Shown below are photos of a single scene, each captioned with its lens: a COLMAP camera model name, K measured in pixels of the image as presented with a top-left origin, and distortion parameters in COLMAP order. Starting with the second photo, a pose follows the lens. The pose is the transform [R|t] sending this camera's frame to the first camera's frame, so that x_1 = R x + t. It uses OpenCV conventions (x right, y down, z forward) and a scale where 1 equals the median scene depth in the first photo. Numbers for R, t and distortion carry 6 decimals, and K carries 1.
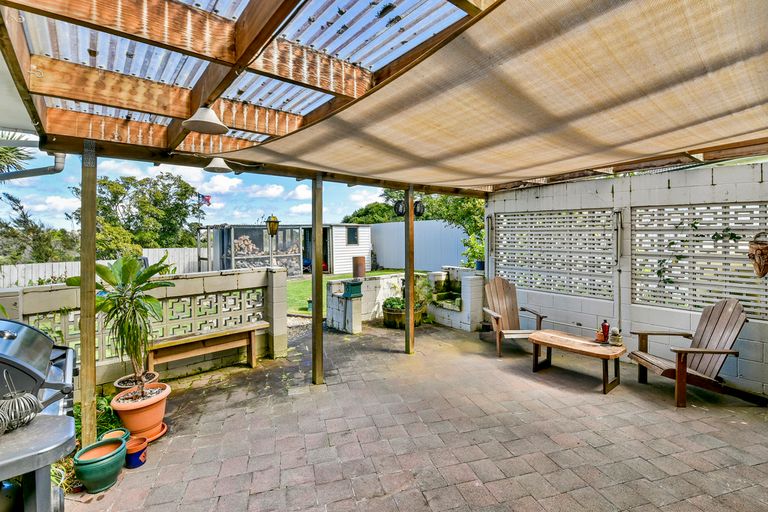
lens RADIAL K [[351.2, 0, 385.0], [0, 351.2, 232.7], [0, 0, 1]] dist [-0.001964, -0.000429]
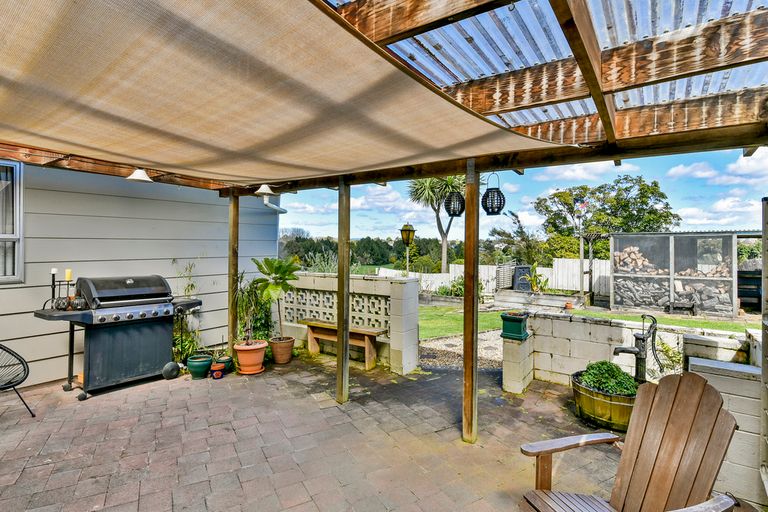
lens RADIAL K [[382.5, 0, 385.3], [0, 382.5, 239.7], [0, 0, 1]] dist [0.020184, -0.016663]
pose [[0.258976, 0.001502, -0.965883, 0.859678], [-0.007382, 0.999973, -0.000425, -0.007556], [0.965856, 0.007240, 0.258980, 0.865651]]
